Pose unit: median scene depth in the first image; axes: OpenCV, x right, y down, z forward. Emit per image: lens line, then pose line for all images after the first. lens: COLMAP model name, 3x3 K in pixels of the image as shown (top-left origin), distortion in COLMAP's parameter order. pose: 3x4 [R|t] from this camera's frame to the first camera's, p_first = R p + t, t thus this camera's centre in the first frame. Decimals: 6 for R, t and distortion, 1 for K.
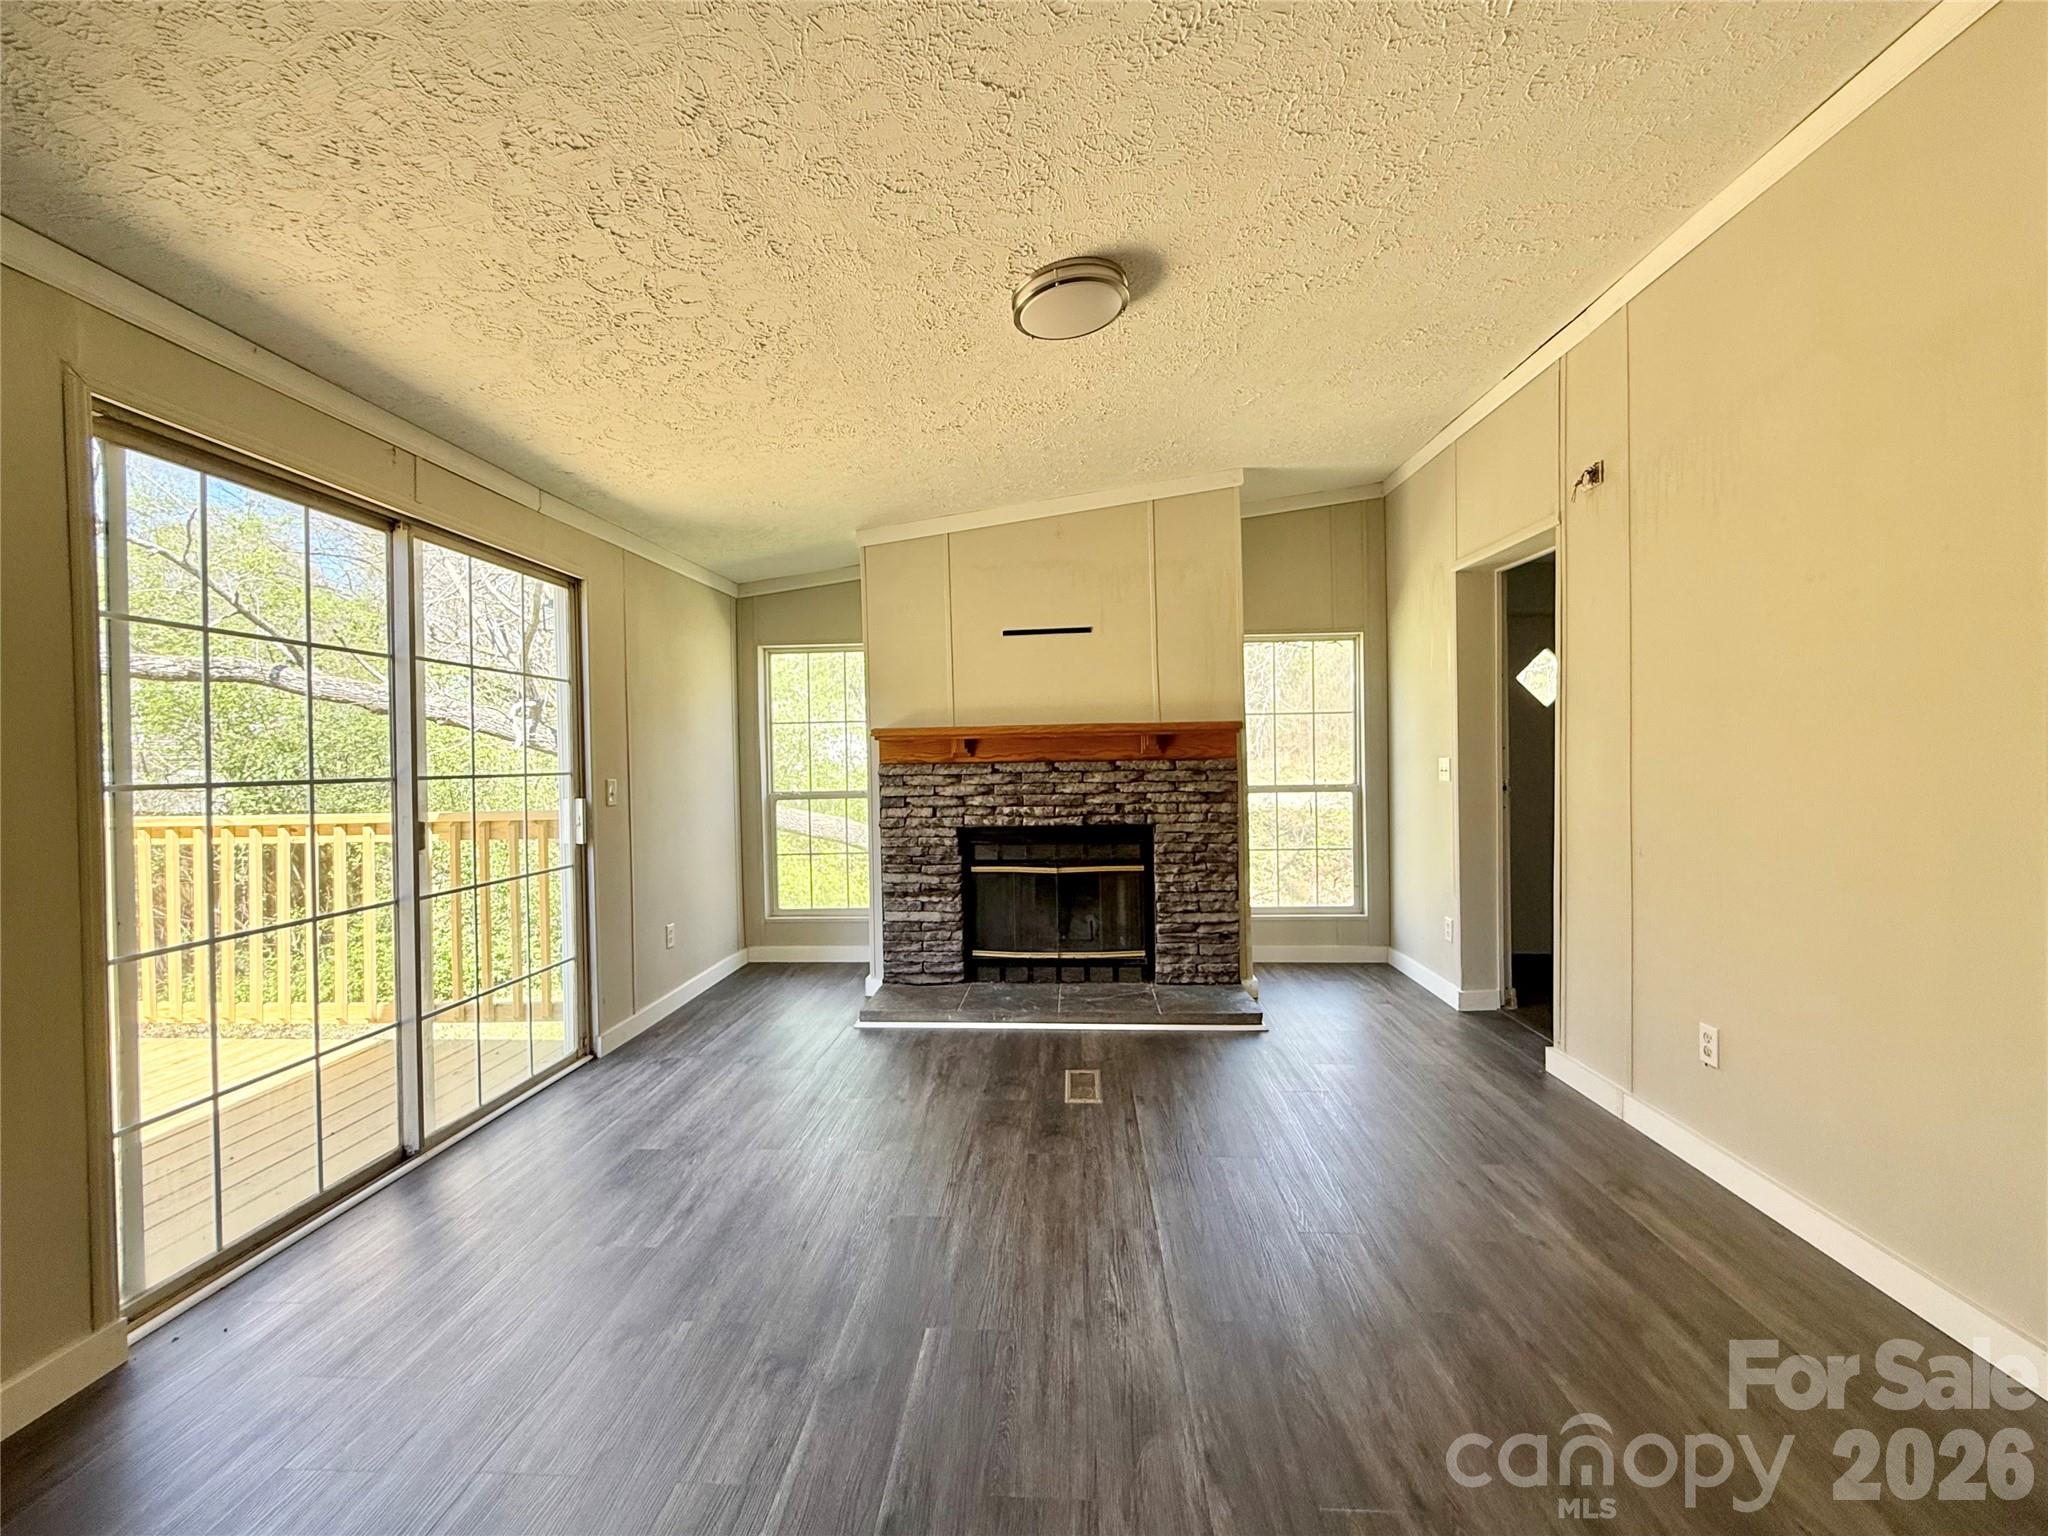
lens RADIAL K [[825.7, 0, 1020.9], [0, 825.7, 768.8], [0, 0, 1]] dist [-0.004618, -0.000099]
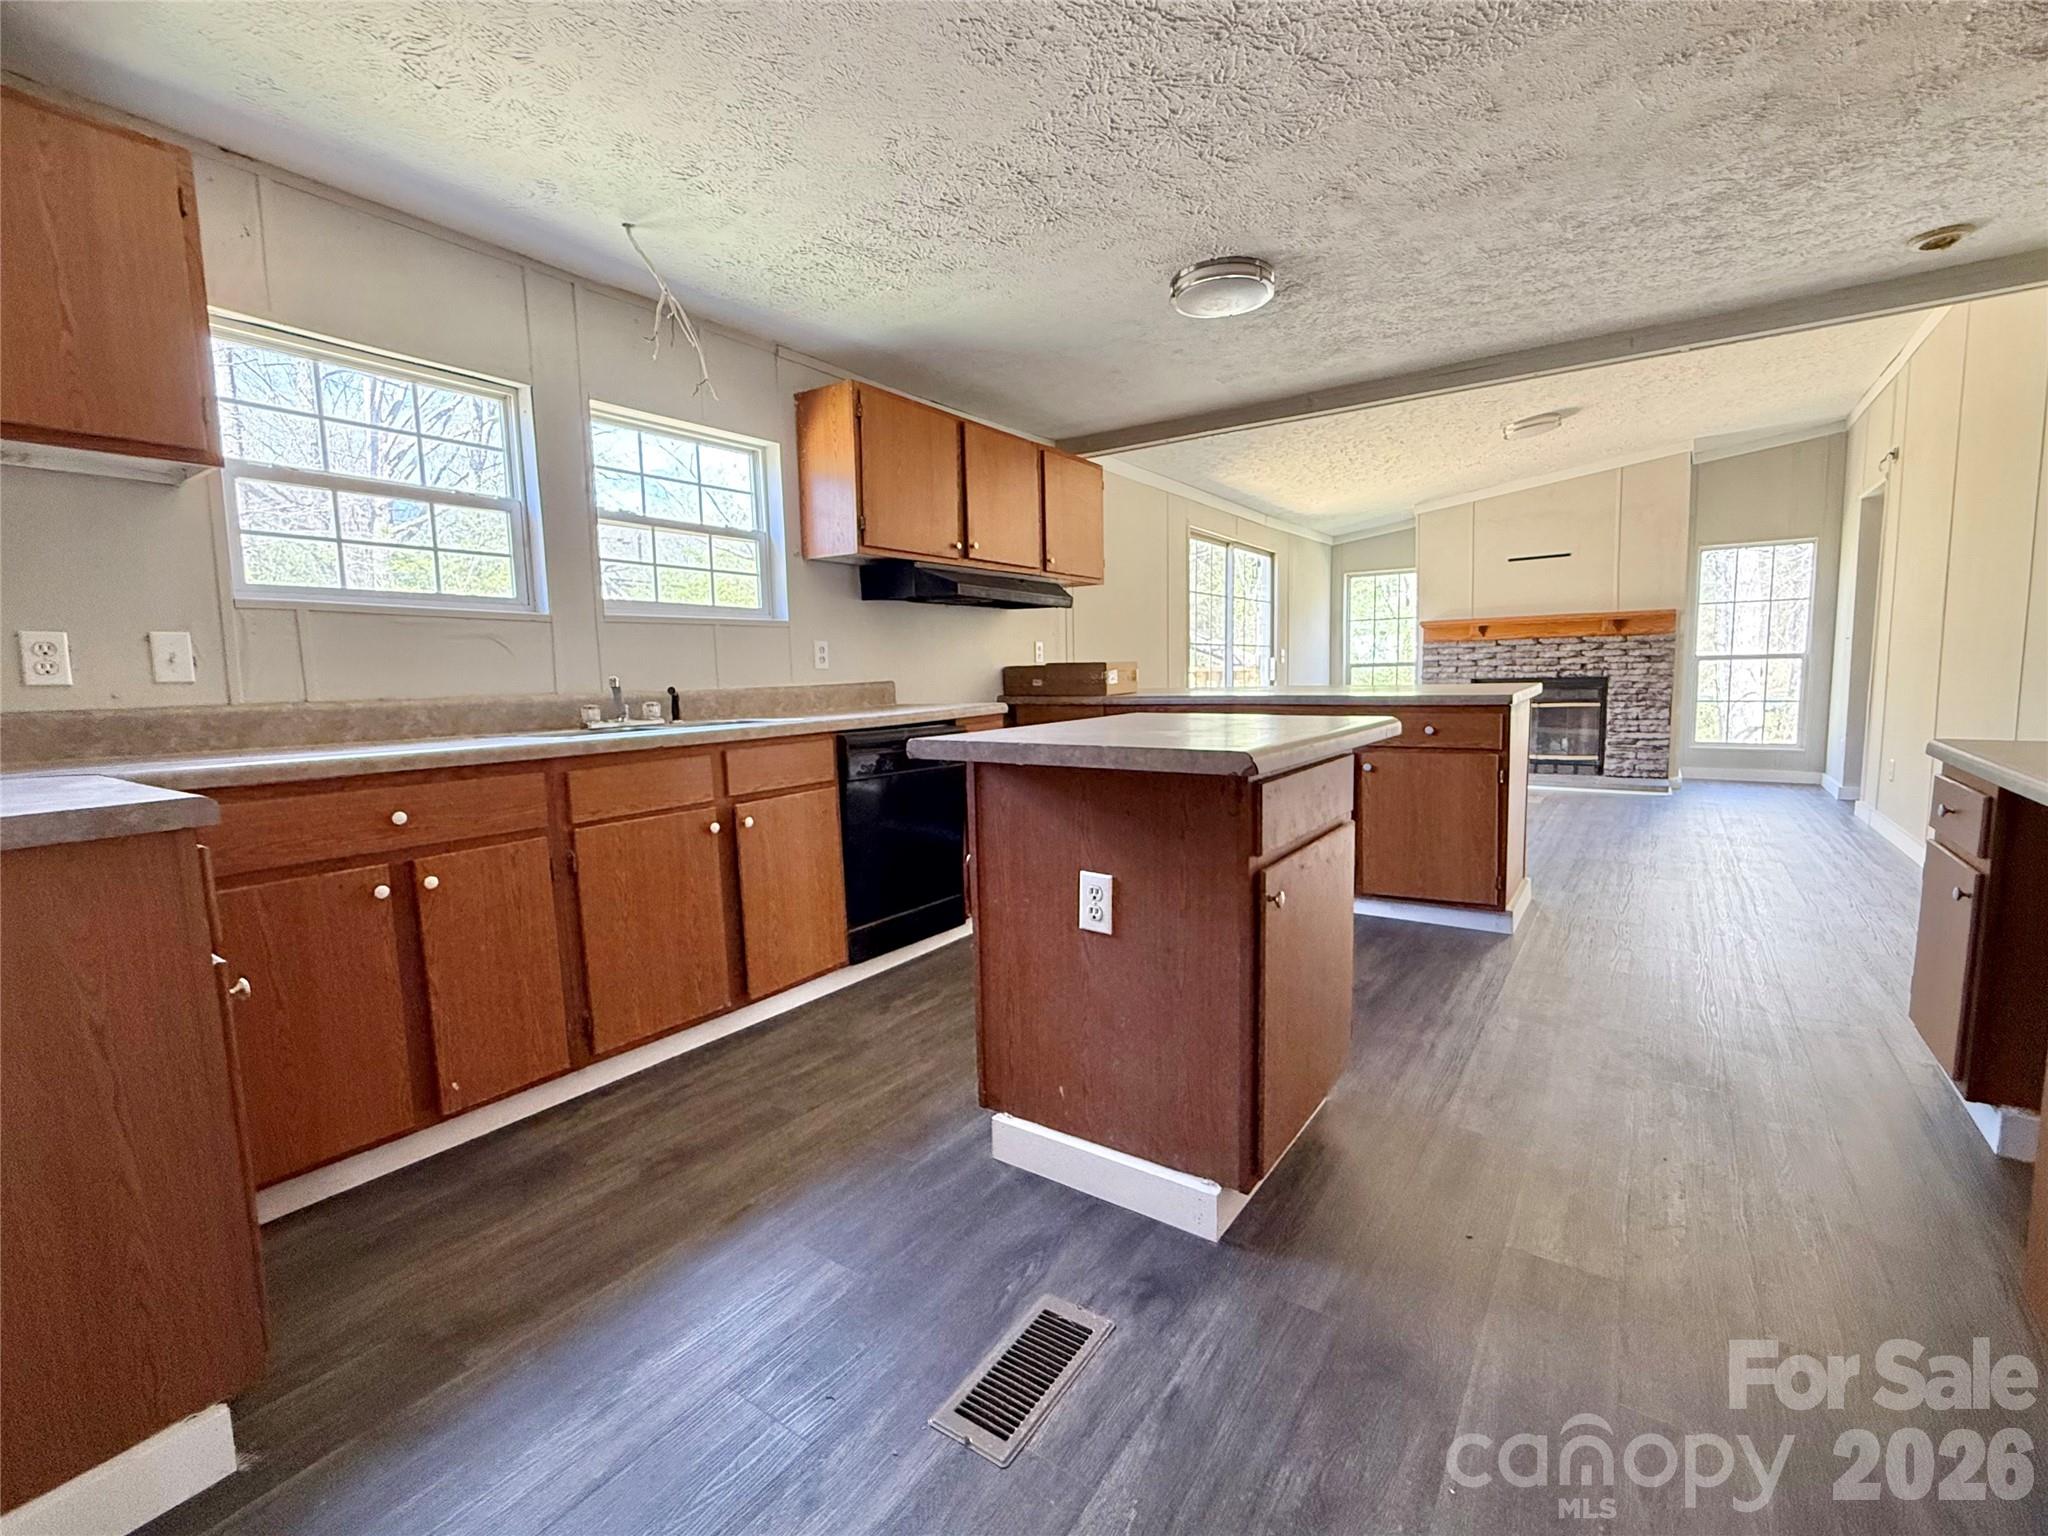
lens RADIAL K [[905.9, 0, 1027.5], [0, 905.9, 761.1], [0, 0, 1]] dist [0.004750, 0.000261]
pose [[0.855744, 0.049138, -0.515062, 0.112176], [-0.001698, 0.995741, 0.092174, 0.070601], [0.517397, -0.078003, 0.852183, -1.089764]]
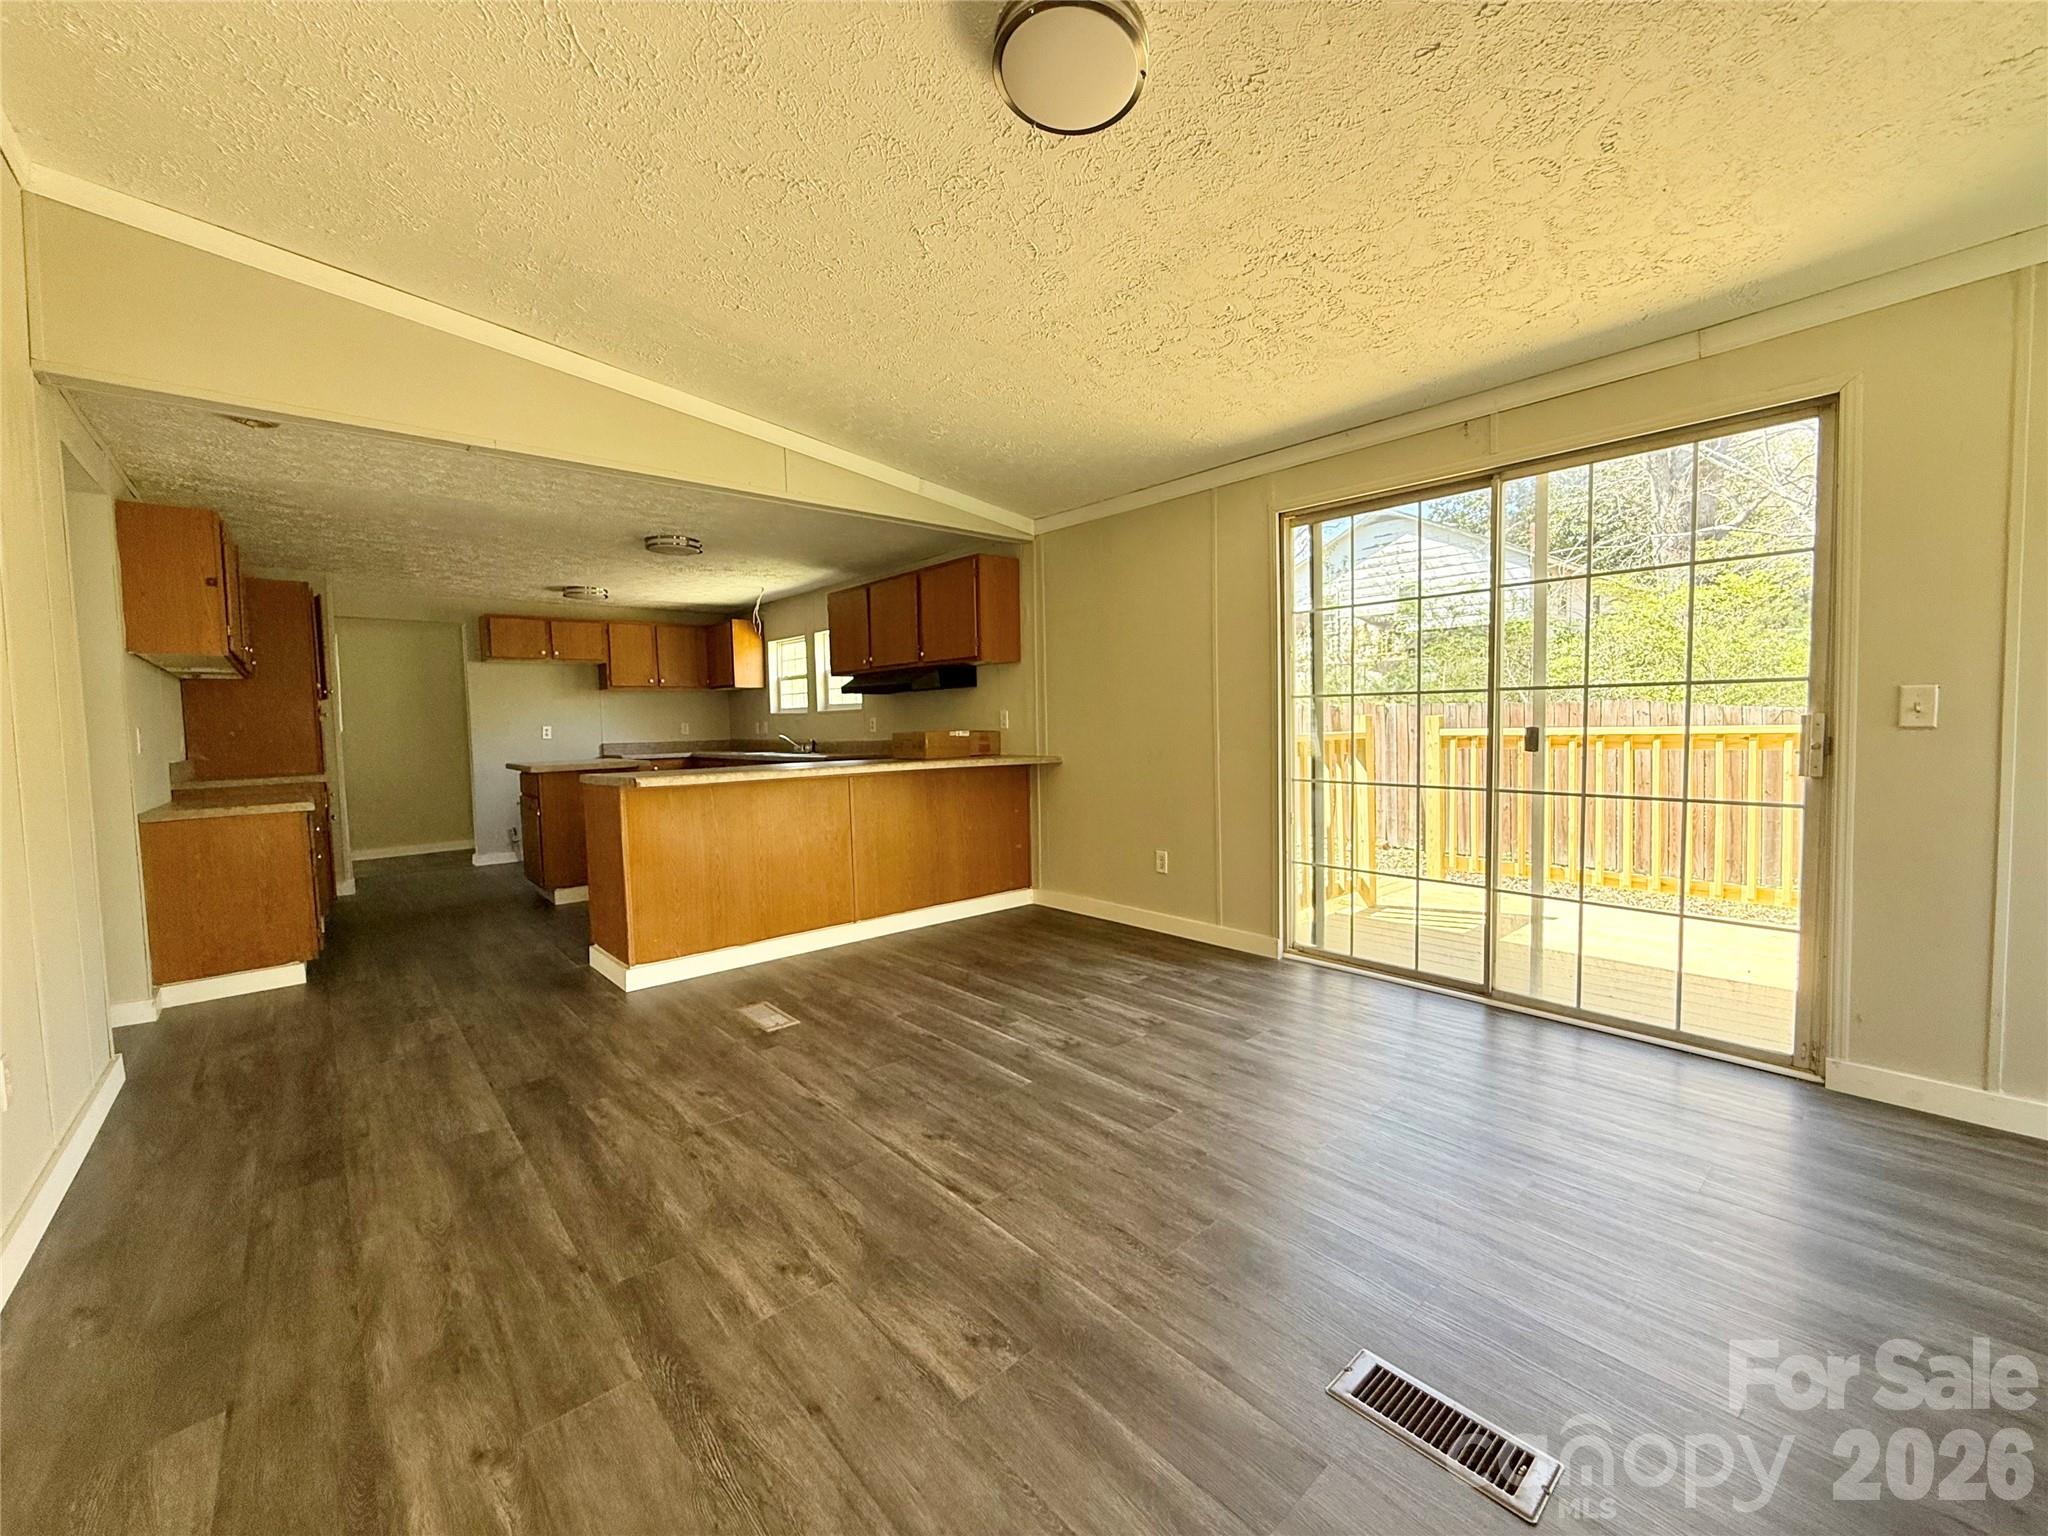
lens RADIAL K [[825.7, 0, 1024.6], [0, 825.7, 758.4], [0, 0, 1]] dist [-0.004618, -0.000099]
pose [[-0.704961, 0.065243, -0.706239, 0.378511], [0.021119, 0.997249, 0.071046, 0.008986], [0.708931, 0.035170, -0.704400, 0.864478]]
